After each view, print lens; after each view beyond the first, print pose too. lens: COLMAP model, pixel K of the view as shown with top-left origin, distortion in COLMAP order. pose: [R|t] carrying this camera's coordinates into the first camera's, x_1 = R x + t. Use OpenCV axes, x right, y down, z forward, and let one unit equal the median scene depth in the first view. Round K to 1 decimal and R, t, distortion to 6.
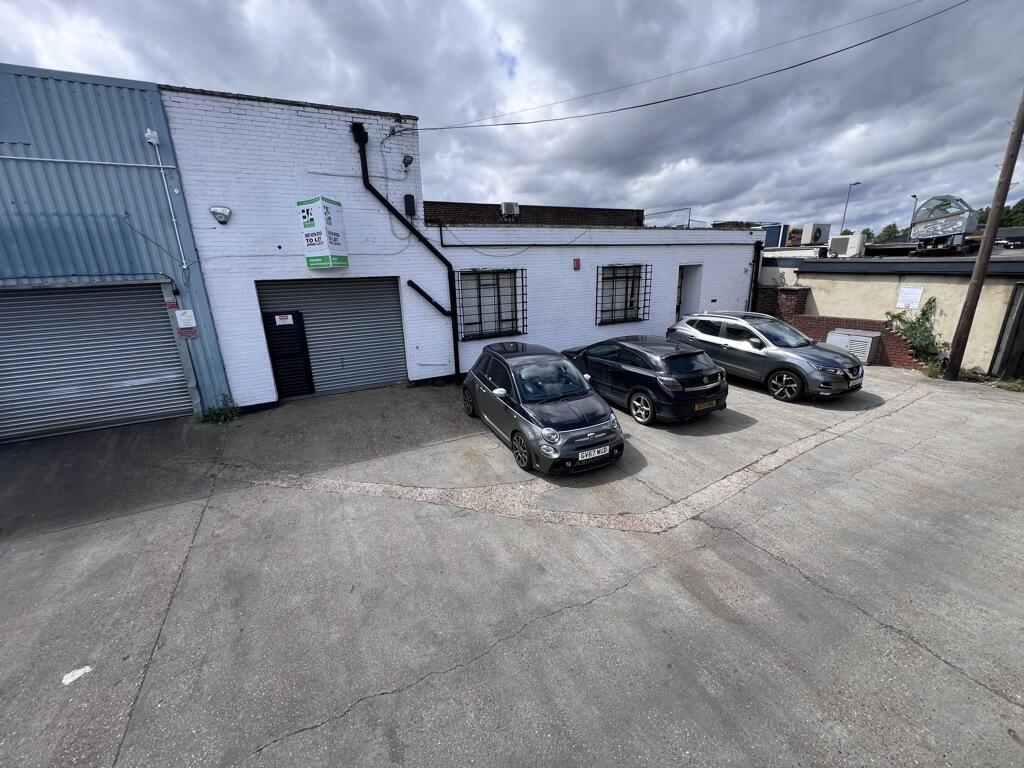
lens RADIAL K [[411.7, 0, 512.0], [0, 411.7, 384.0], [0, 0, 1]] dist [-0.001541, 0.000431]
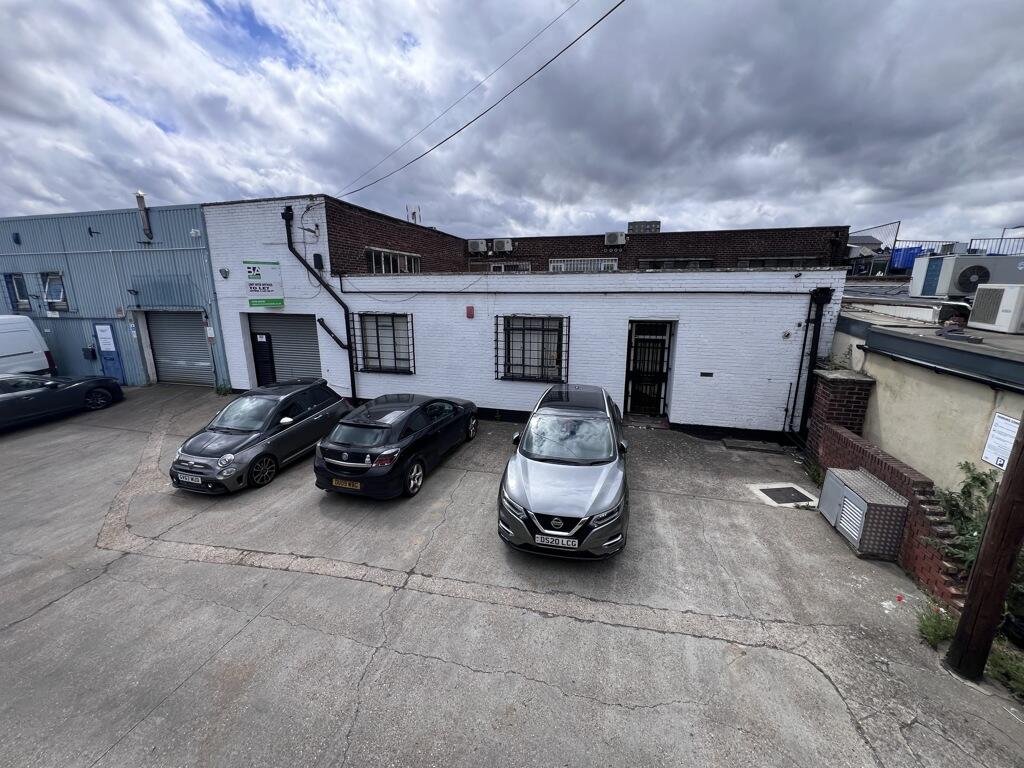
lens RADIAL K [[411.7, 0, 512.0], [0, 411.7, 384.0], [0, 0, 1]] dist [-0.001541, 0.000431]
pose [[0.733250, 0.182540, -0.654998, 1.071891], [-0.206851, 0.977519, 0.040859, -0.228514], [0.647732, 0.105527, 0.754525, 0.443007]]
